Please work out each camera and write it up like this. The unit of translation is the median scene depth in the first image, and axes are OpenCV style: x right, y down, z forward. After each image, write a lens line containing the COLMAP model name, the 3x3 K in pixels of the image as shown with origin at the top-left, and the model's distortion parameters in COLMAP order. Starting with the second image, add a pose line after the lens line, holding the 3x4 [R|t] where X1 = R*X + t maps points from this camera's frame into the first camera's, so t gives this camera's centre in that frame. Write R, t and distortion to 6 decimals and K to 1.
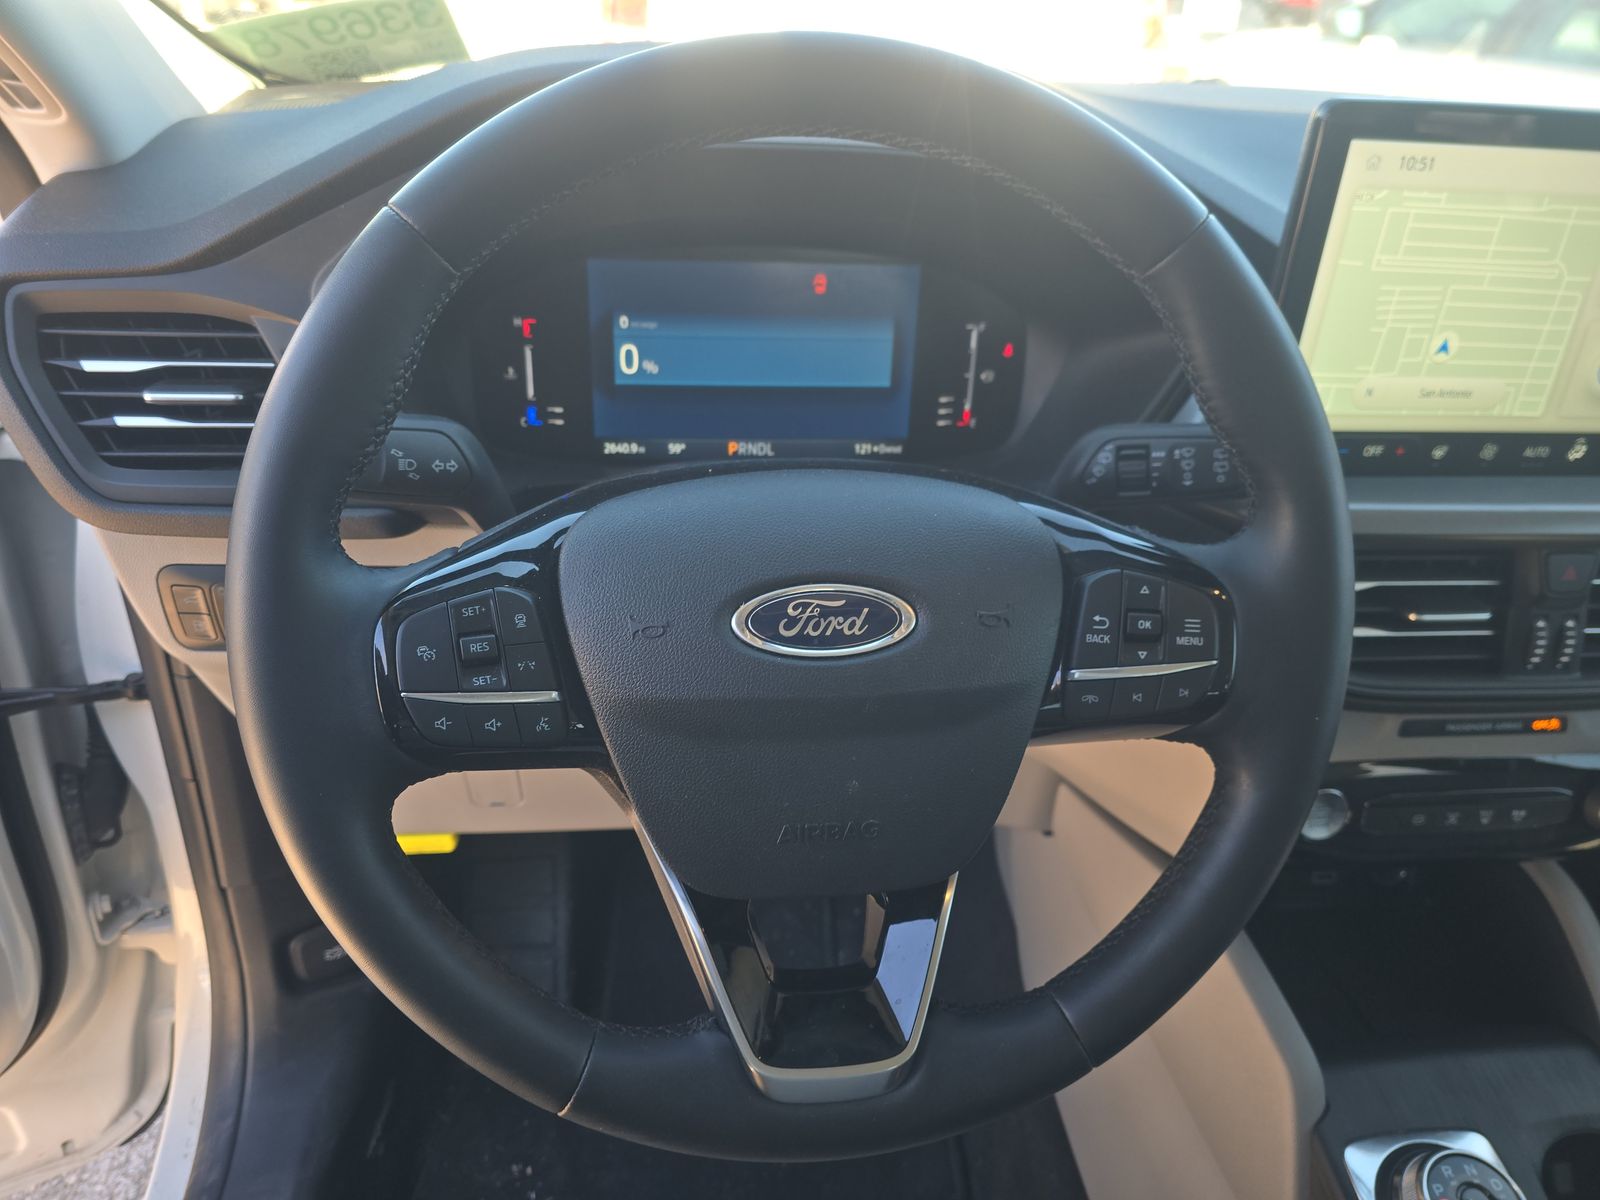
lens RADIAL K [[1099.3, 0, 800.0], [0, 1099.3, 600.0], [0, 0, 1]] dist [0.049717, -0.096297]
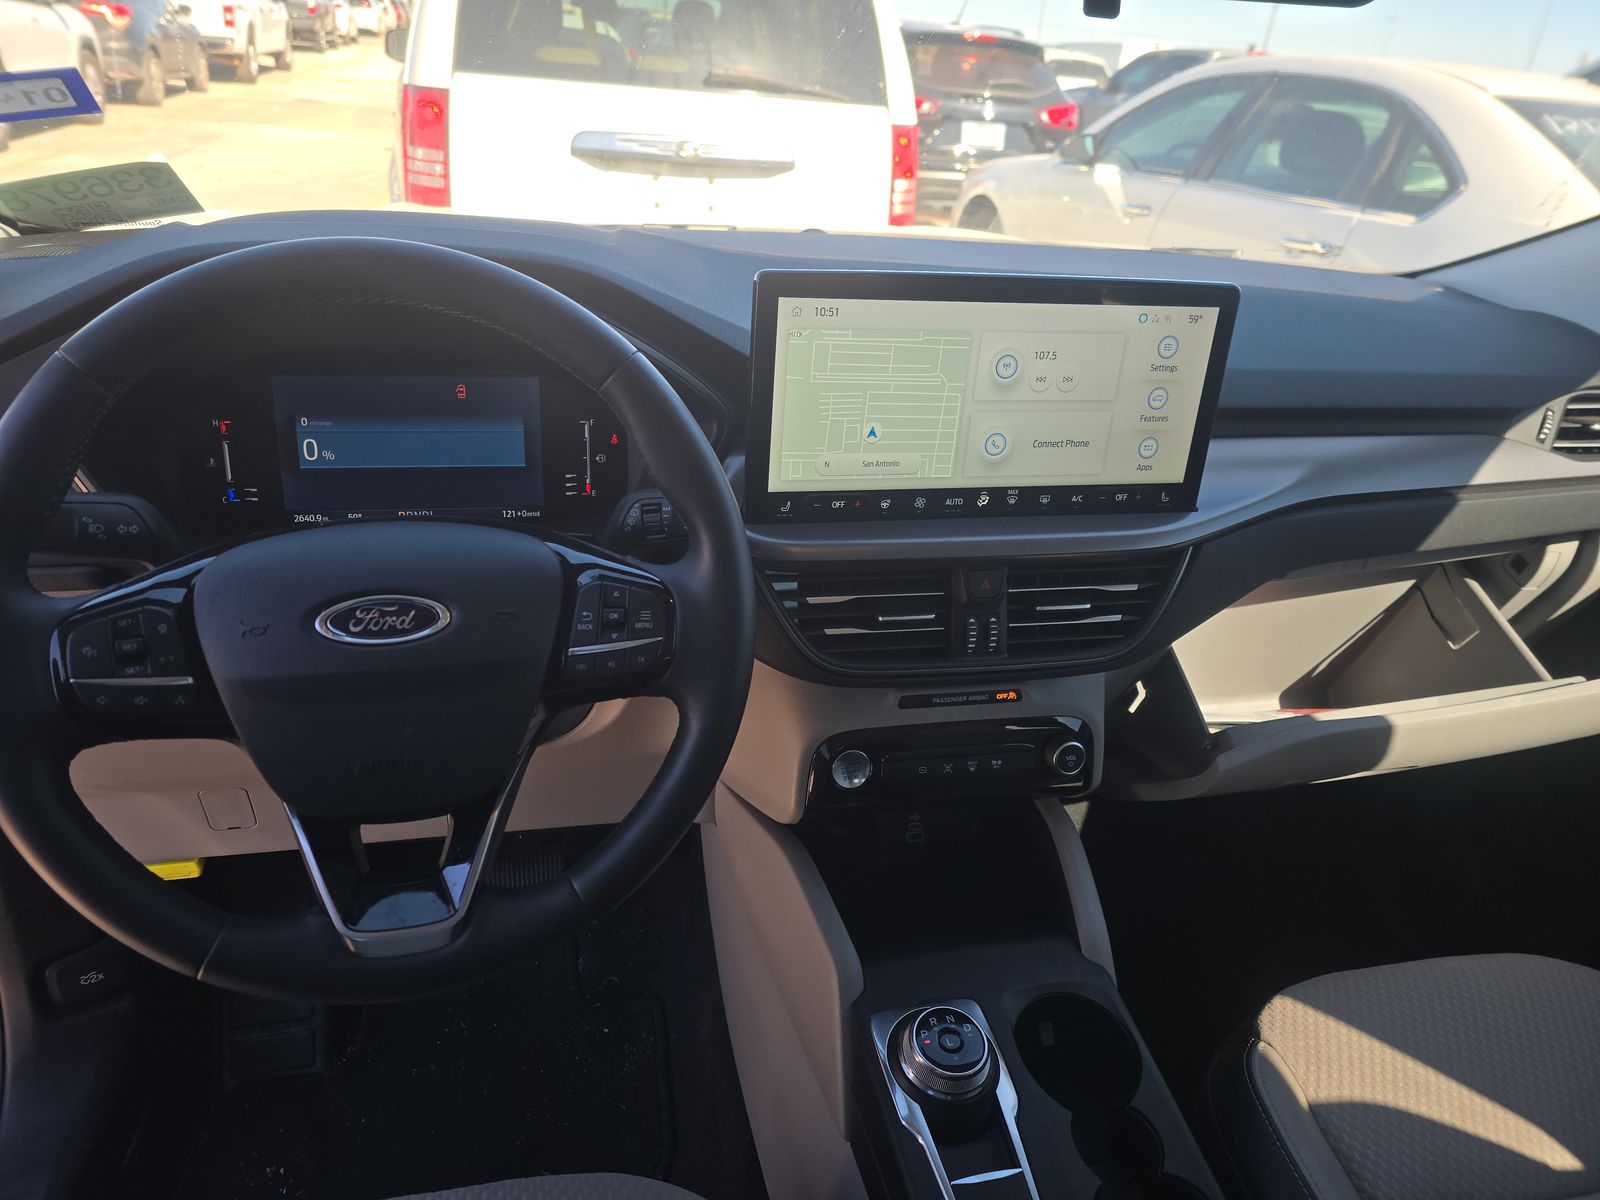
lens RADIAL K [[1070.9, 0, 800.0], [0, 1070.9, 600.0], [0, 0, 1]] dist [0.068180, -0.086632]
pose [[0.989847, -0.038150, 0.136925, 0.277399], [0.048194, 0.996325, -0.070804, 0.089309], [-0.133721, 0.076684, 0.988048, -0.379249]]
